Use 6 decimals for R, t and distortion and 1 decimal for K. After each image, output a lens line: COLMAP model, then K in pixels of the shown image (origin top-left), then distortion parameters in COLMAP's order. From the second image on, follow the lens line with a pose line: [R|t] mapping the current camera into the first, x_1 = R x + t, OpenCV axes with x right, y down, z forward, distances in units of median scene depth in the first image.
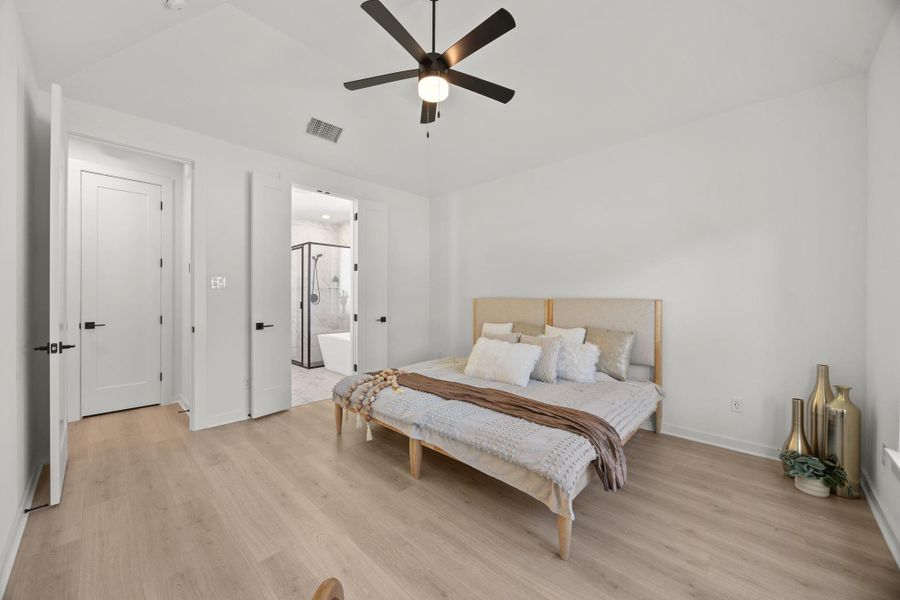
lens RADIAL K [[339.1, 0, 446.3], [0, 339.1, 298.1], [0, 0, 1]] dist [-0.005607, 0.000213]
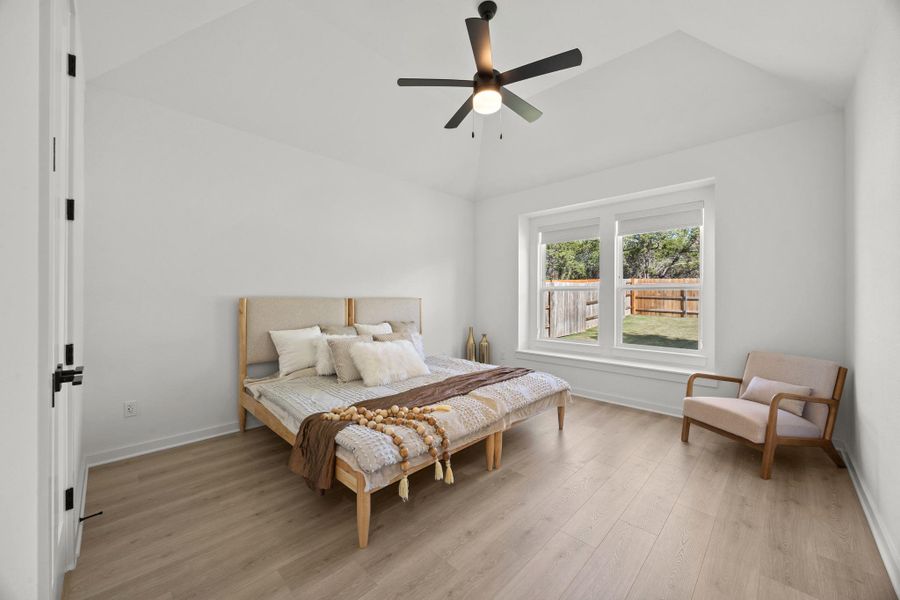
lens RADIAL K [[339.1, 0, 446.3], [0, 339.1, 298.1], [0, 0, 1]] dist [-0.005607, 0.000213]
pose [[0.005294, 0.004380, 0.999976, -0.706441], [-0.004545, 0.999980, -0.004356, 0.004972], [-0.999976, -0.004522, 0.005313, 0.713448]]
